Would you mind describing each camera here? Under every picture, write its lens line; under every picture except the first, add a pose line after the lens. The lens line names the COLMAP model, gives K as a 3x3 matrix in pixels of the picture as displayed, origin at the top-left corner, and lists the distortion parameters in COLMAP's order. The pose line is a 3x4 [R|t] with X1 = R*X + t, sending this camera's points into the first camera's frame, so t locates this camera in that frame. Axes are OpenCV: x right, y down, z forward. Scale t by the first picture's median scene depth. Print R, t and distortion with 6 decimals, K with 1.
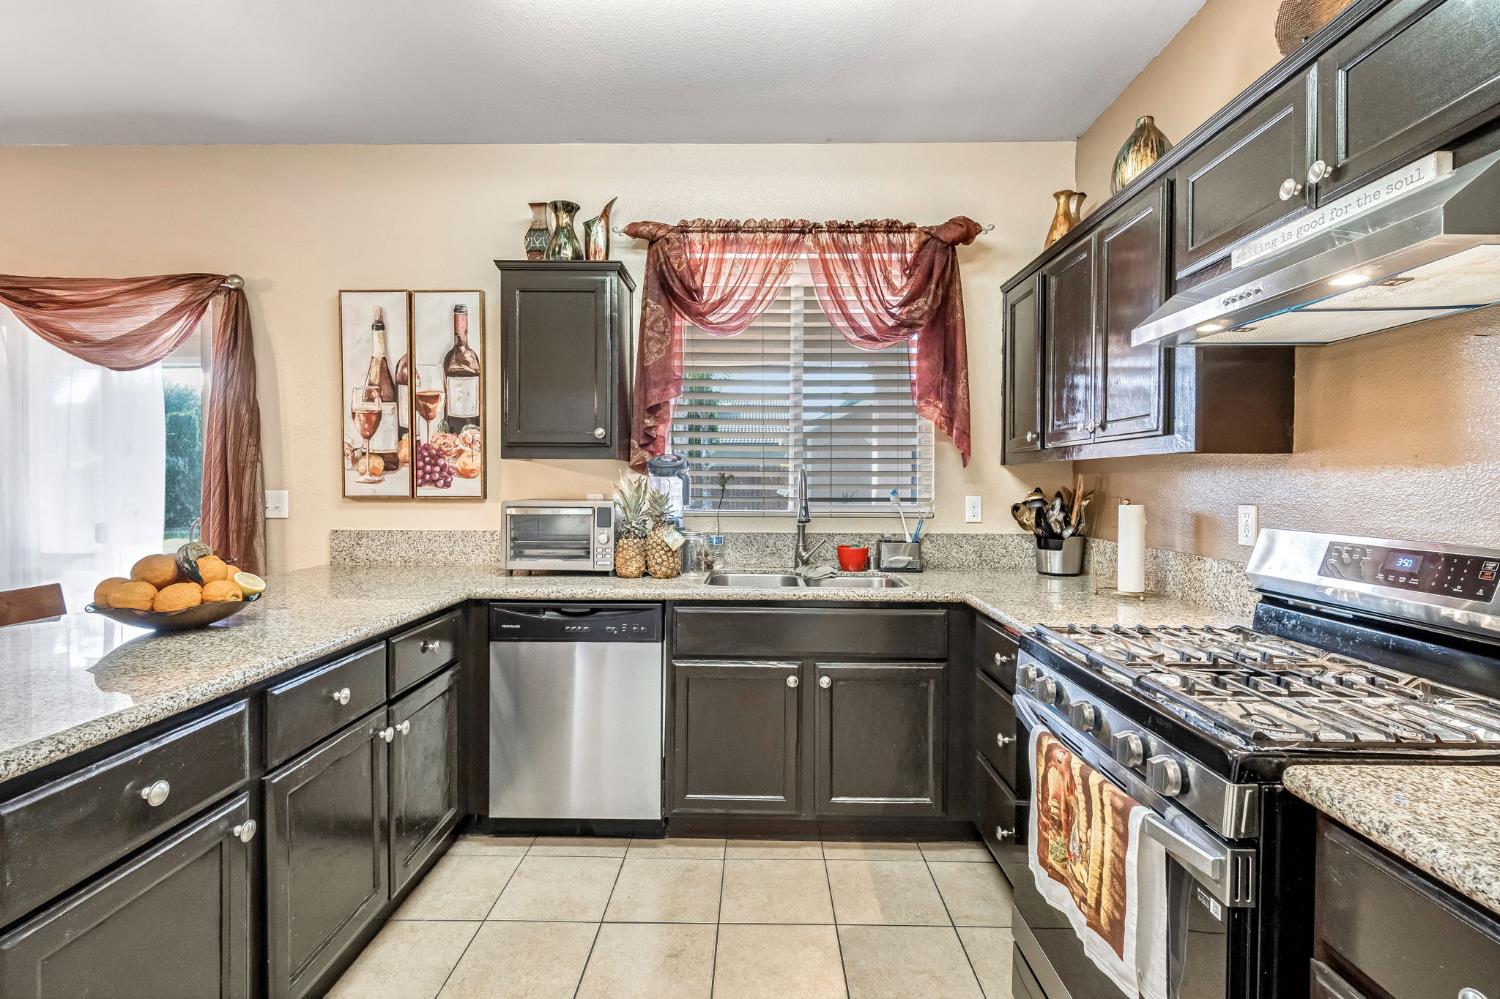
lens RADIAL K [[682.6, 0, 754.0], [0, 682.6, 489.9], [0, 0, 1]] dist [0.002330, -0.000122]
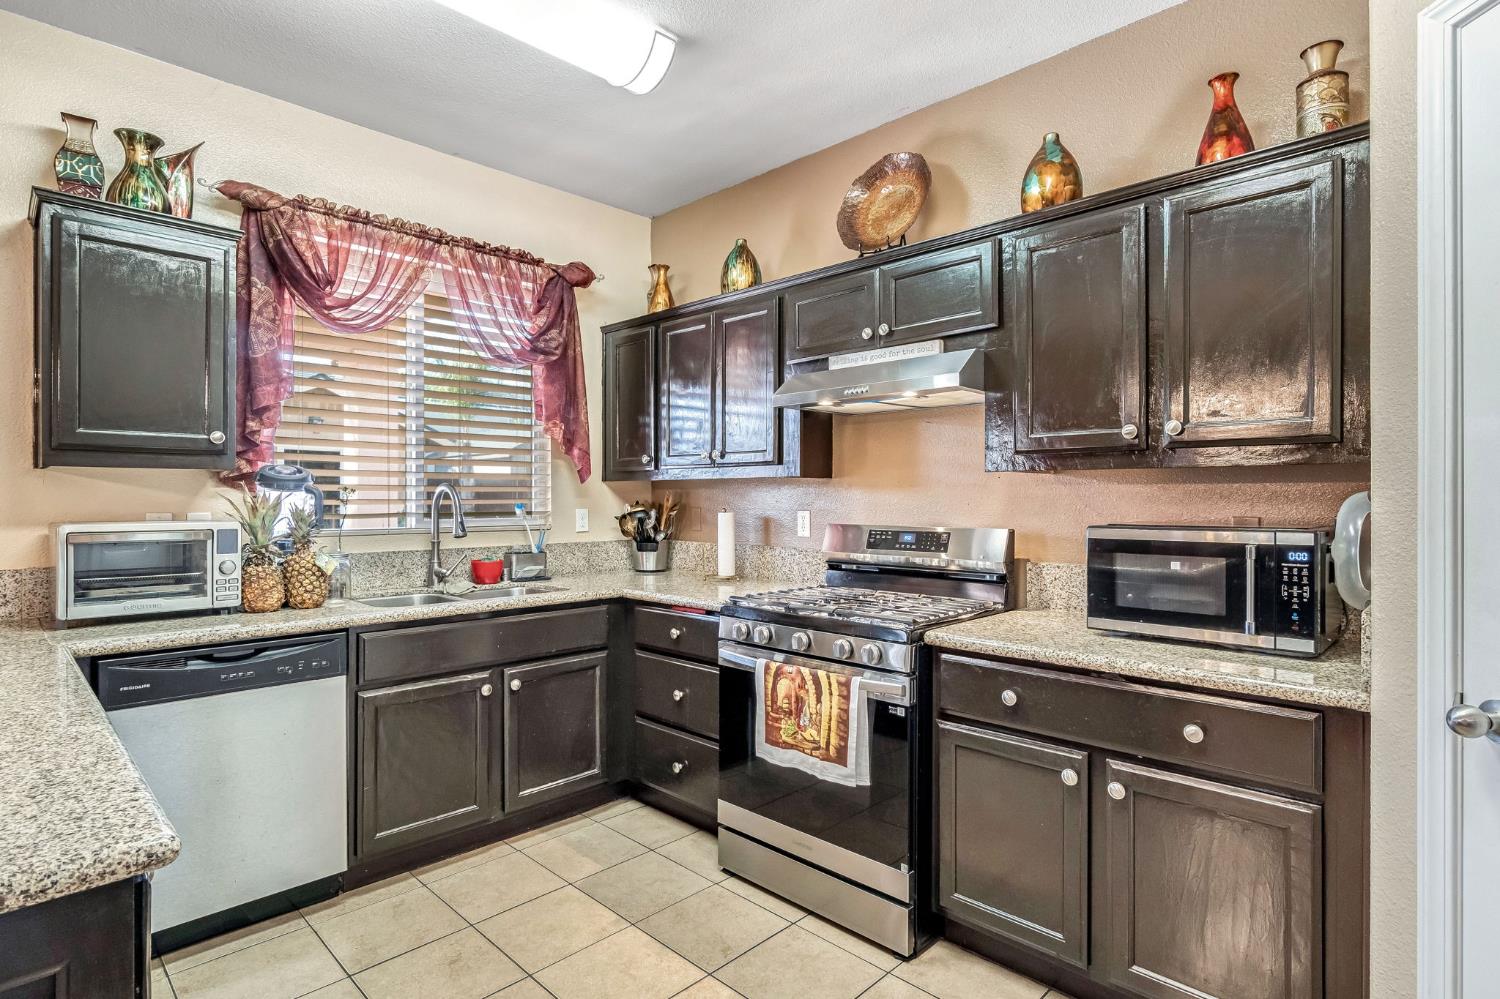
lens RADIAL K [[770.8, 0, 746.8], [0, 770.8, 495.2], [0, 0, 1]] dist [-0.006791, -0.000966]
pose [[0.688727, -0.002611, 0.725016, -0.433751], [0.010996, 0.999916, -0.006844, -0.001574], [-0.724938, 0.012687, 0.688698, -0.077131]]
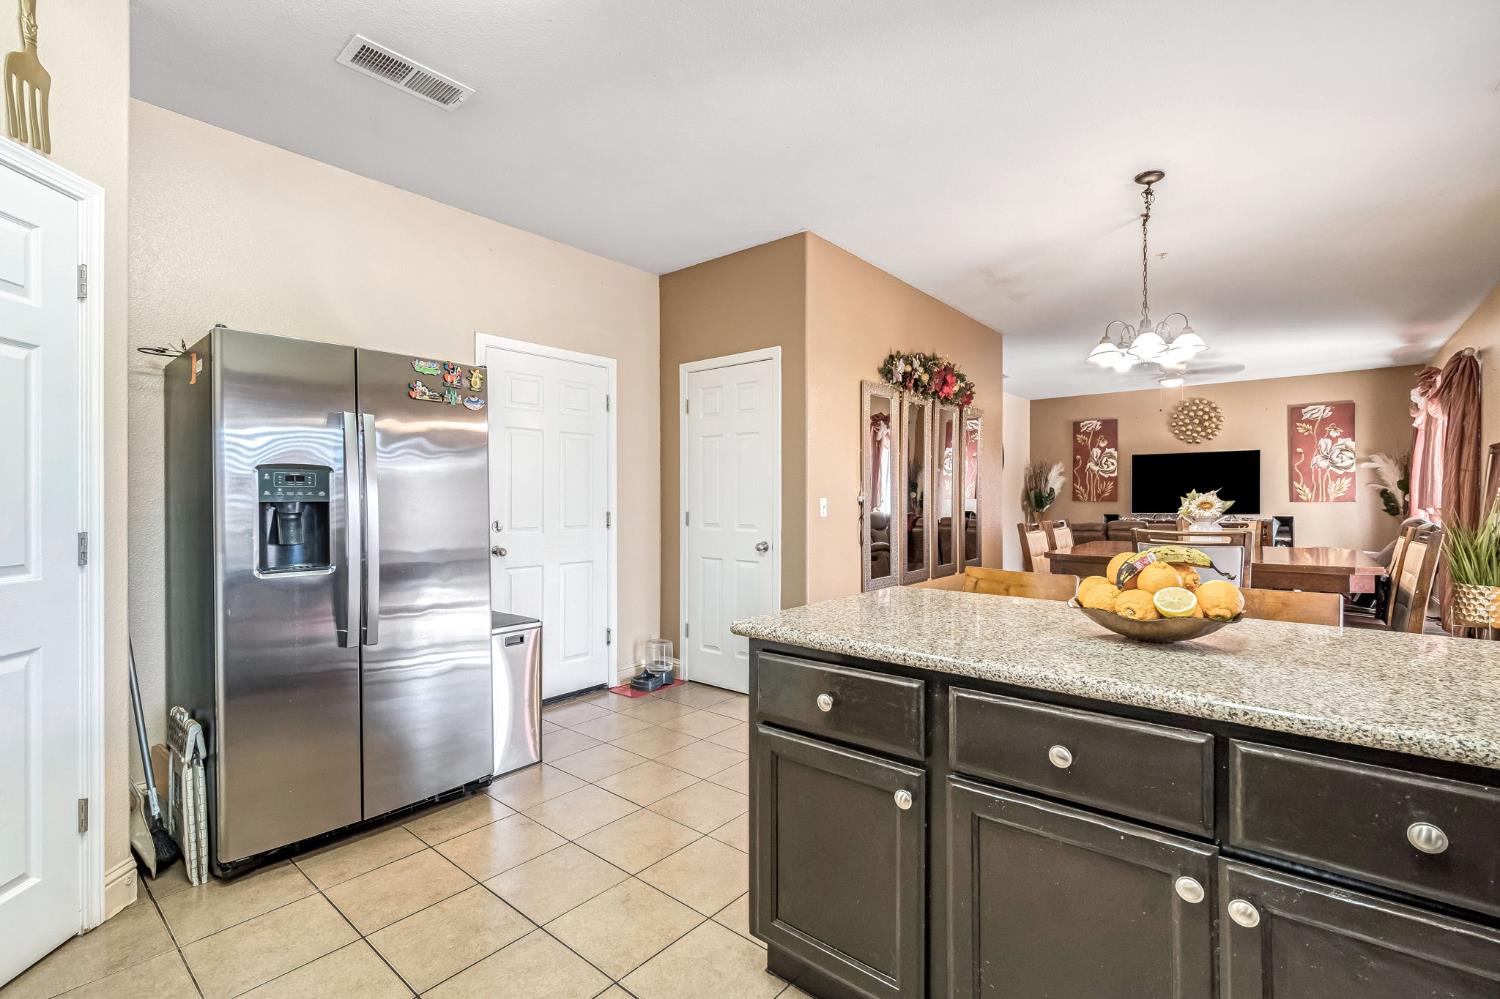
lens RADIAL K [[664.4, 0, 758.6], [0, 664.4, 502.1], [0, 0, 1]] dist [-0.002536, -0.000157]
pose [[-0.629084, -0.002305, -0.777334, 0.089650], [-0.009915, 0.999938, 0.005059, 0.016589], [0.777274, 0.010890, -0.629067, 0.682573]]
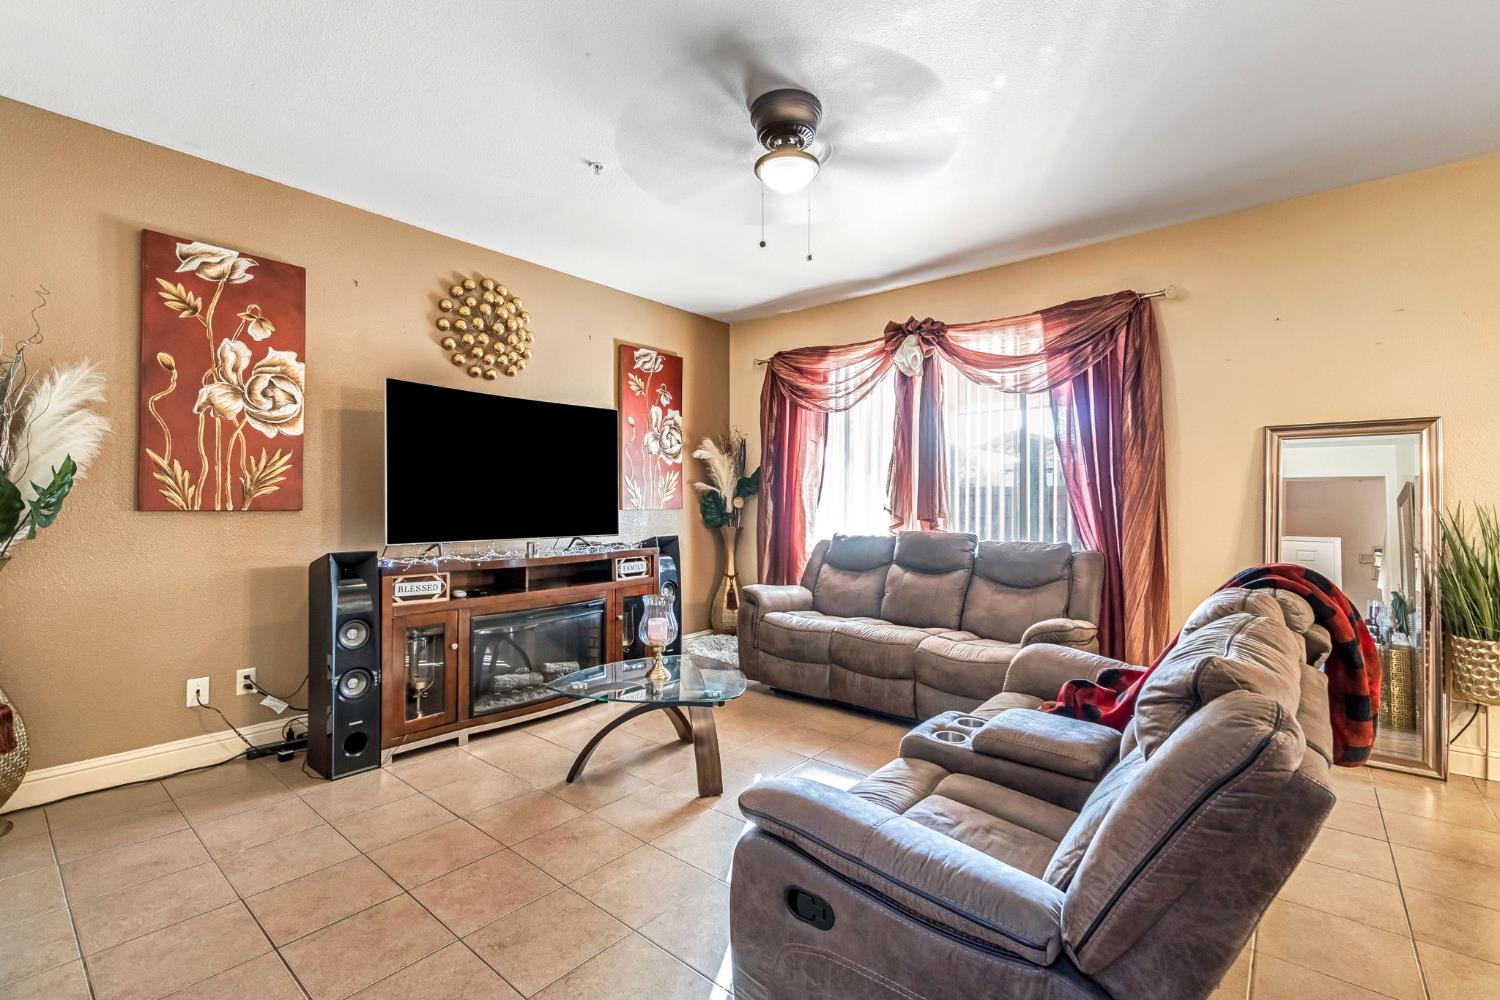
lens RADIAL K [[664.4, 0, 758.6], [0, 664.4, 502.6], [0, 0, 1]] dist [-0.002536, -0.000157]
pose [[0.776949, -0.007884, -0.629514, -2.405376], [-0.000426, 0.999915, -0.013049, 0.011343], [0.629564, 0.010406, 0.776879, -0.440408]]
